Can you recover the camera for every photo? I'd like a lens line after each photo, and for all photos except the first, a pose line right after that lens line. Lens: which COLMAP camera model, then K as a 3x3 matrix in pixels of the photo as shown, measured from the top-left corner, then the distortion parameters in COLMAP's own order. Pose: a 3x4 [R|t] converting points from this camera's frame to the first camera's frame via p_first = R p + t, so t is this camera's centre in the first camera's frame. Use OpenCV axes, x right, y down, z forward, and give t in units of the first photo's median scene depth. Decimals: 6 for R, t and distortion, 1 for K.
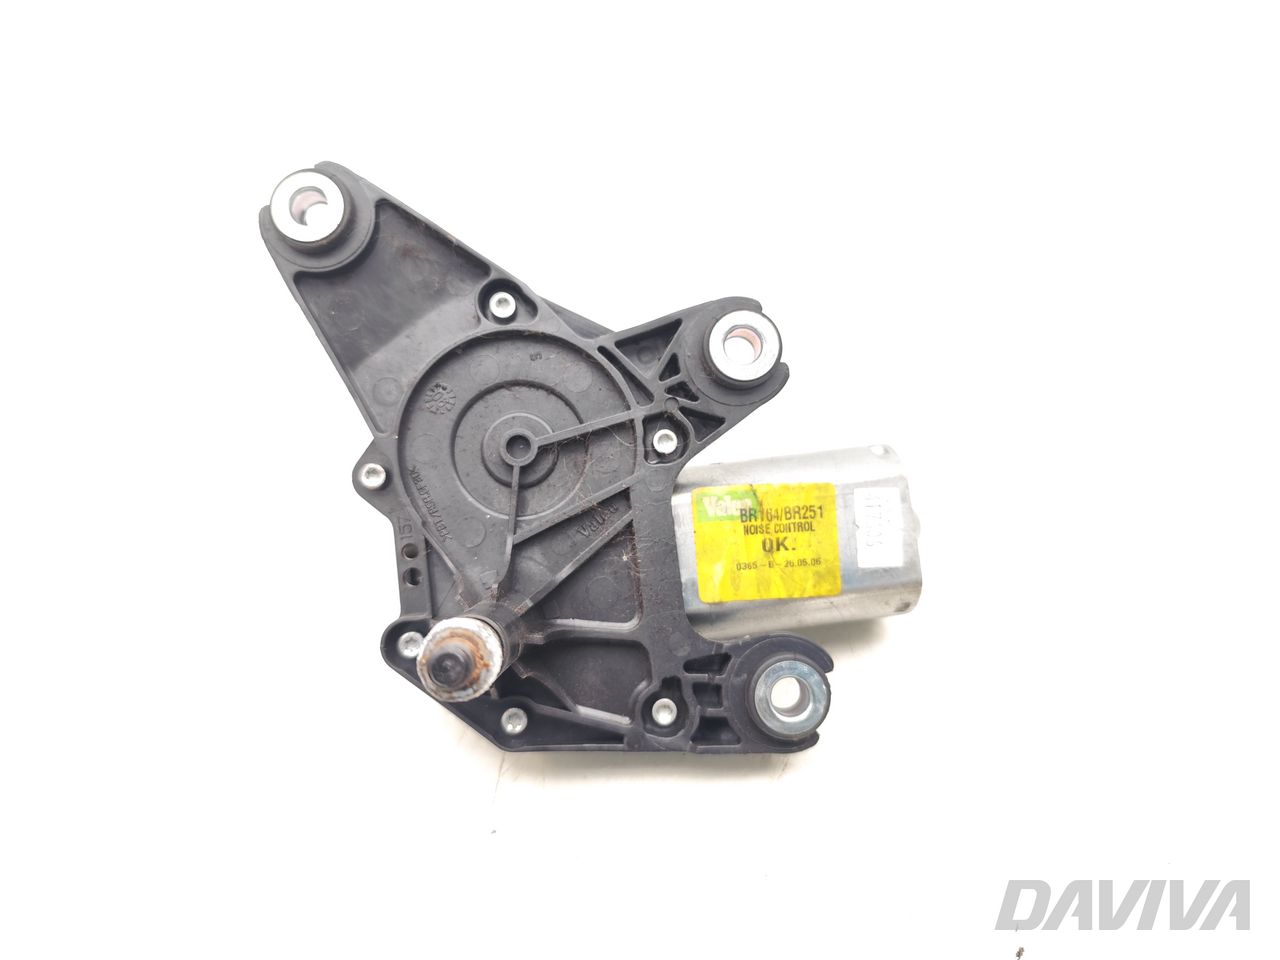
lens RADIAL K [[919.9, 0, 643.2], [0, 919.9, 483.1], [0, 0, 1]] dist [0.008922, -0.000748]
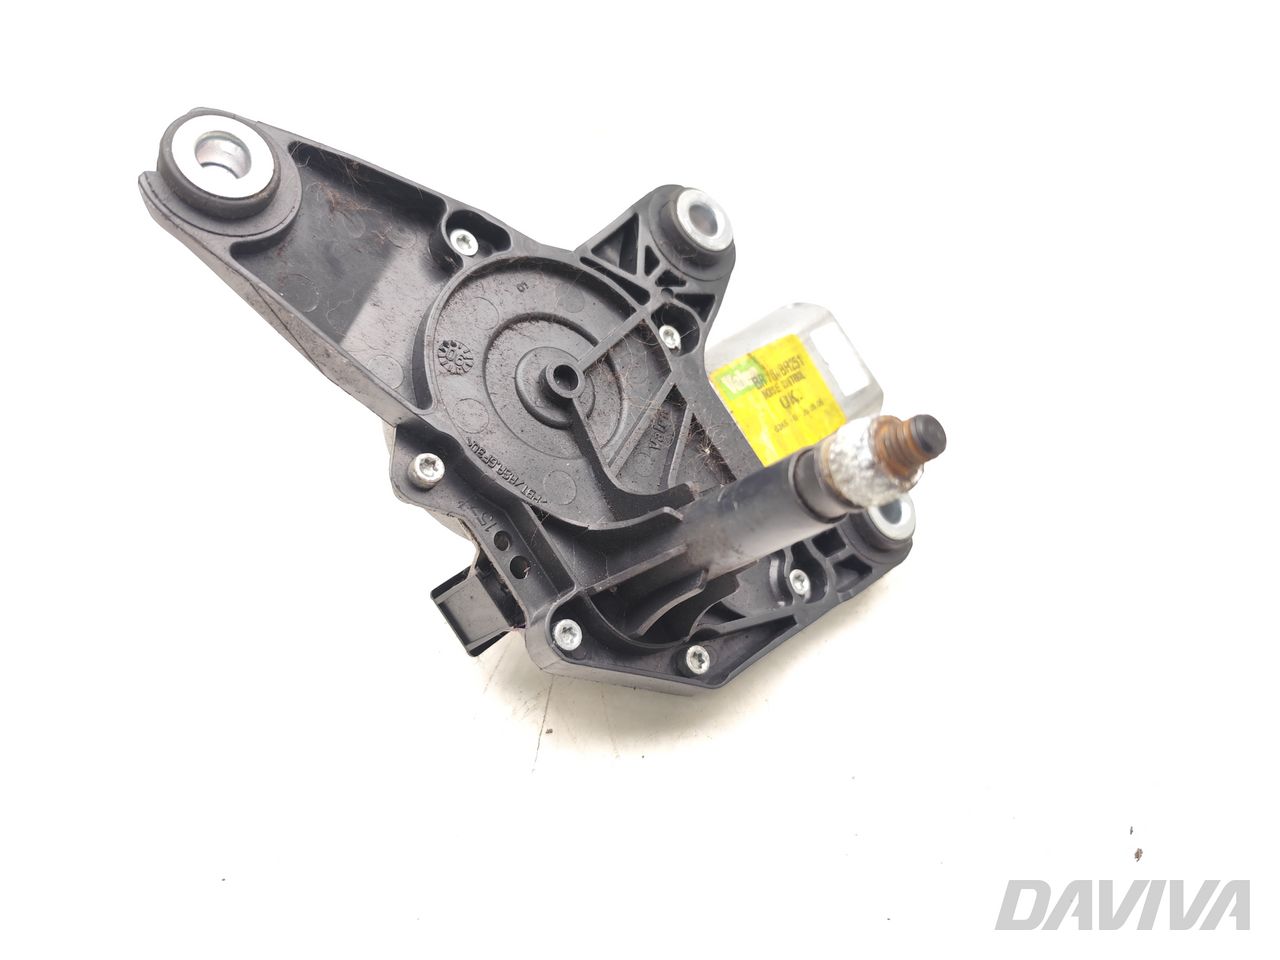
lens RADIAL K [[919.9, 0, 641.7], [0, 919.9, 482.8], [0, 0, 1]] dist [0.008922, -0.000748]
pose [[0.739538, -0.351238, 0.574209, -0.605382], [0.419944, 0.907439, 0.014214, 0.067637], [-0.526052, 0.230624, 0.818585, 0.262949]]
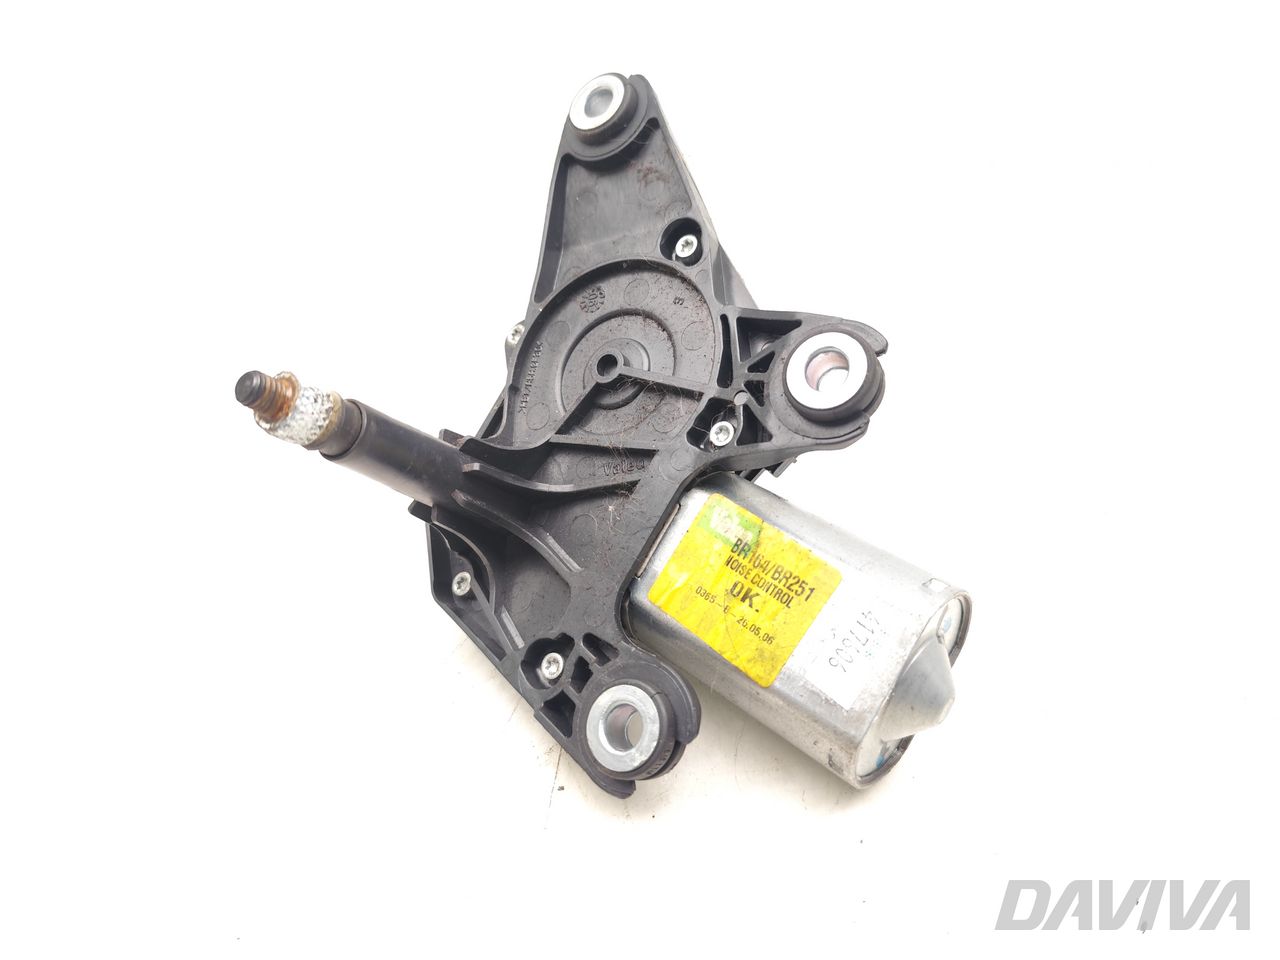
lens RADIAL K [[919.9, 0, 643.6], [0, 919.9, 473.8], [0, 0, 1]] dist [0.008922, -0.000748]
pose [[0.641094, 0.485185, -0.594637, 0.538015], [-0.541375, 0.835085, 0.097704, -0.059130], [0.543977, 0.259284, 0.798035, 0.238952]]
